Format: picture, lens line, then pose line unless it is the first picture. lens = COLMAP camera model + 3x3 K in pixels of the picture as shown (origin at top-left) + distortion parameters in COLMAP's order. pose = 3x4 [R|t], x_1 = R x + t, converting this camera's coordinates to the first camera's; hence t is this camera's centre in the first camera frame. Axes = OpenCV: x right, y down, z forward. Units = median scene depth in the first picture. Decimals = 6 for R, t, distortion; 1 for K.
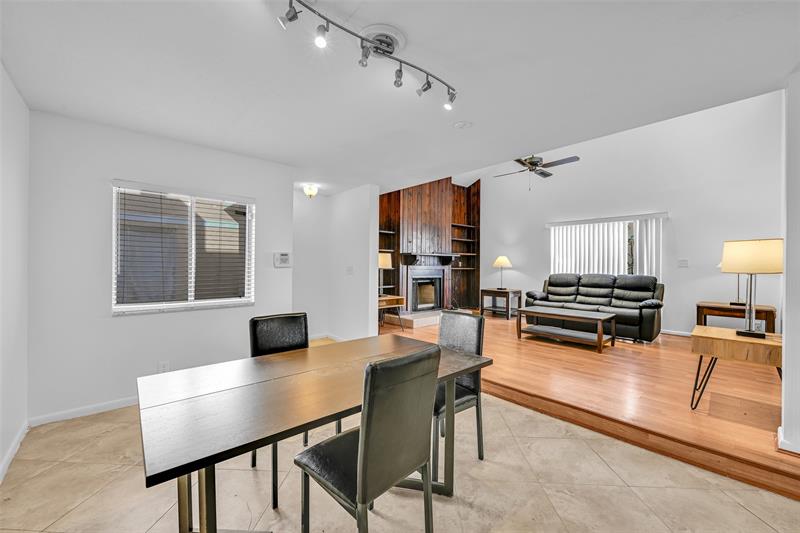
lens RADIAL K [[316.3, 0, 397.1], [0, 316.3, 266.5], [0, 0, 1]] dist [0.000756, 0.000199]
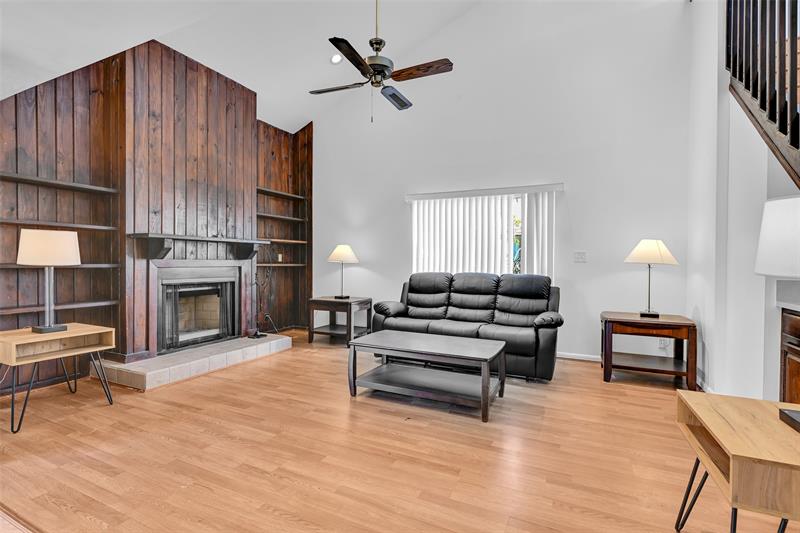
lens RADIAL K [[380.6, 0, 397.1], [0, 380.6, 265.9], [0, 0, 1]] dist [0.000092, 0.001208]
pose [[0.926768, -0.003411, 0.375619, 0.173539], [-0.000835, 0.999938, 0.011139, 0.000283], [-0.375634, -0.010637, 0.926707, 0.306850]]
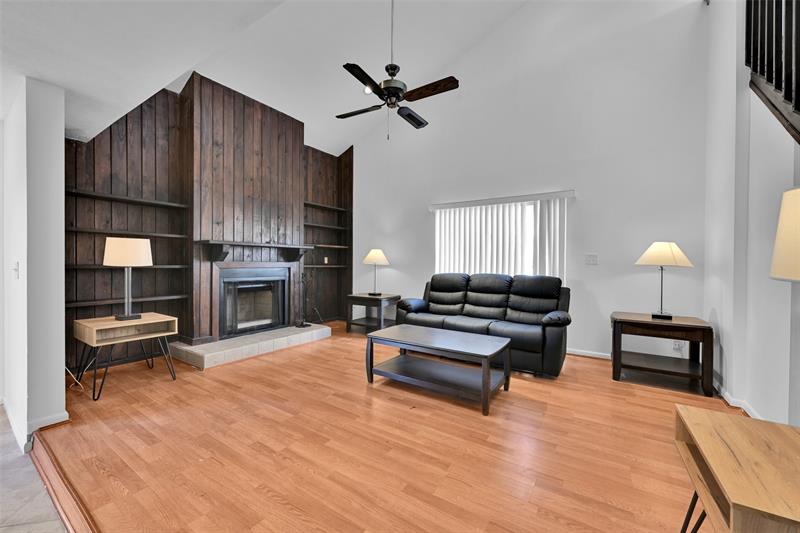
lens RADIAL K [[316.3, 0, 397.2], [0, 316.3, 266.3], [0, 0, 1]] dist [0.000756, 0.000199]
pose [[0.968665, -0.000104, 0.248369, 0.231657], [-0.001896, 0.999968, 0.007814, 0.000648], [-0.248362, -0.008041, 0.968634, 0.328117]]
